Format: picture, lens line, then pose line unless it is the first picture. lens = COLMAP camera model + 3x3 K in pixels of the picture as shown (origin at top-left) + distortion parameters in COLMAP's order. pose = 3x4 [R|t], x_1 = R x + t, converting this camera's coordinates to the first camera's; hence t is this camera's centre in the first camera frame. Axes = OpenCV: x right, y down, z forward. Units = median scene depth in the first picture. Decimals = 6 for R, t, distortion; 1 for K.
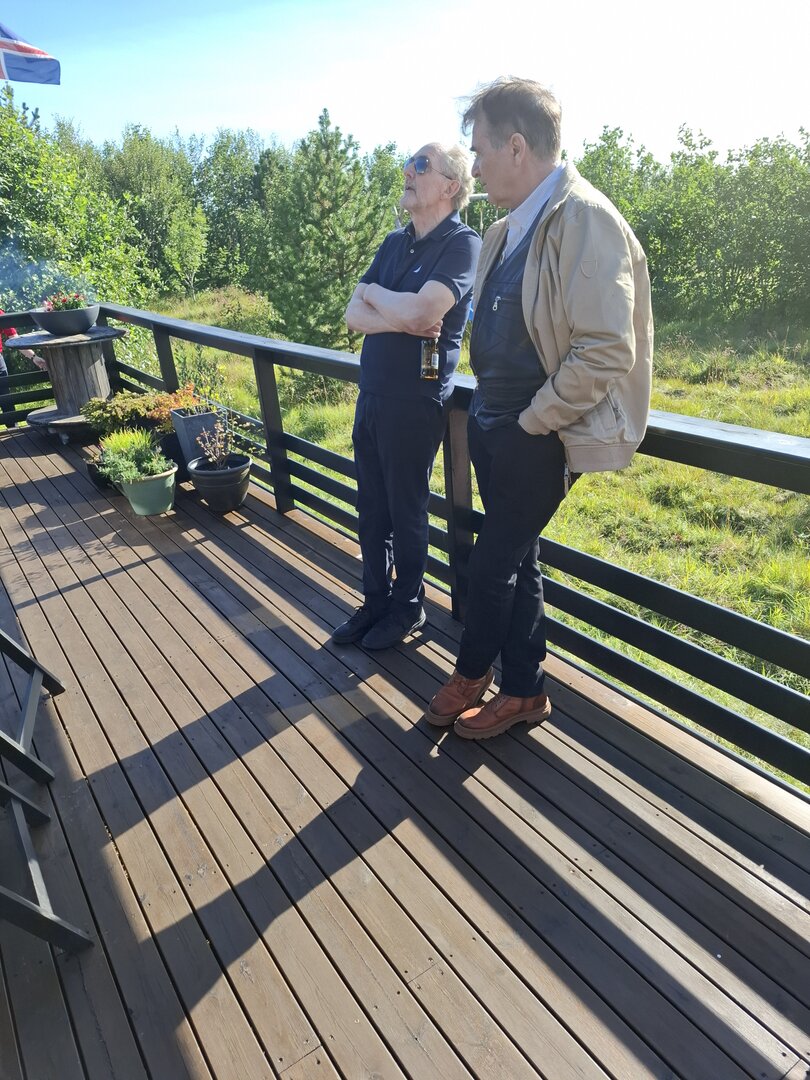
lens RADIAL K [[752.0, 0, 405.0], [0, 752.0, 540.0], [0, 0, 1]] dist [0.079804, -0.078300]
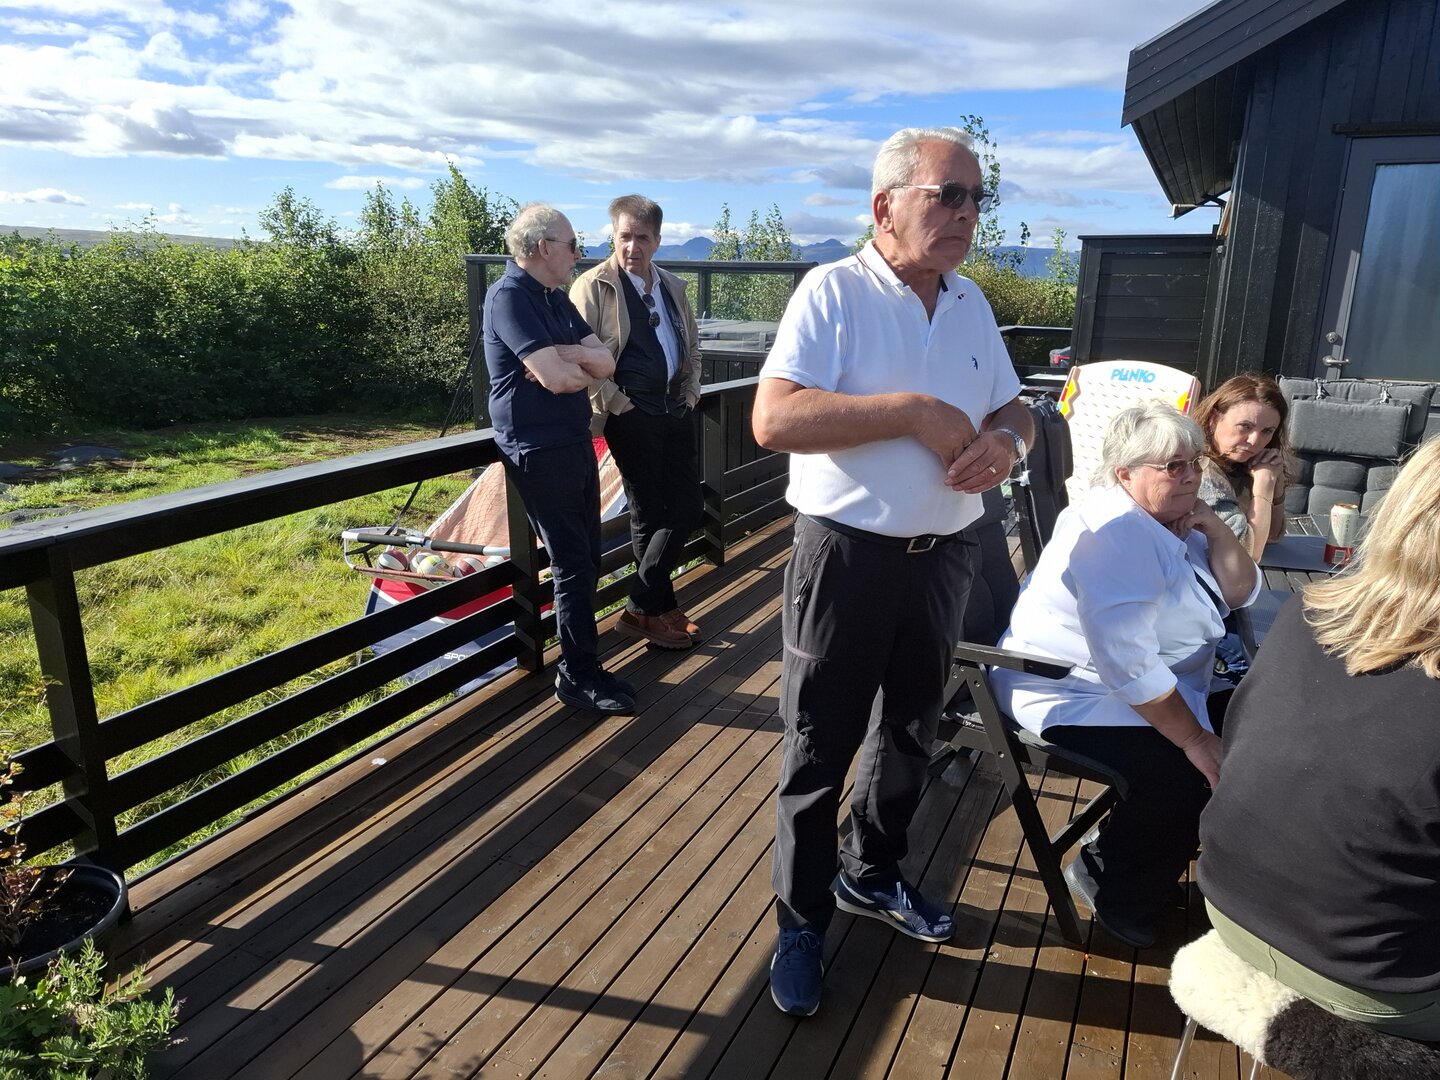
lens RADIAL K [[1002.7, 0, 720.0], [0, 1002.7, 540.0], [0, 0, 1]] dist [0.079804, -0.078300]
pose [[-0.523155, -0.246525, 0.815803, -0.913790], [0.247343, 0.872125, 0.422160, -0.450977], [-0.815555, 0.422639, -0.395280, 1.048408]]
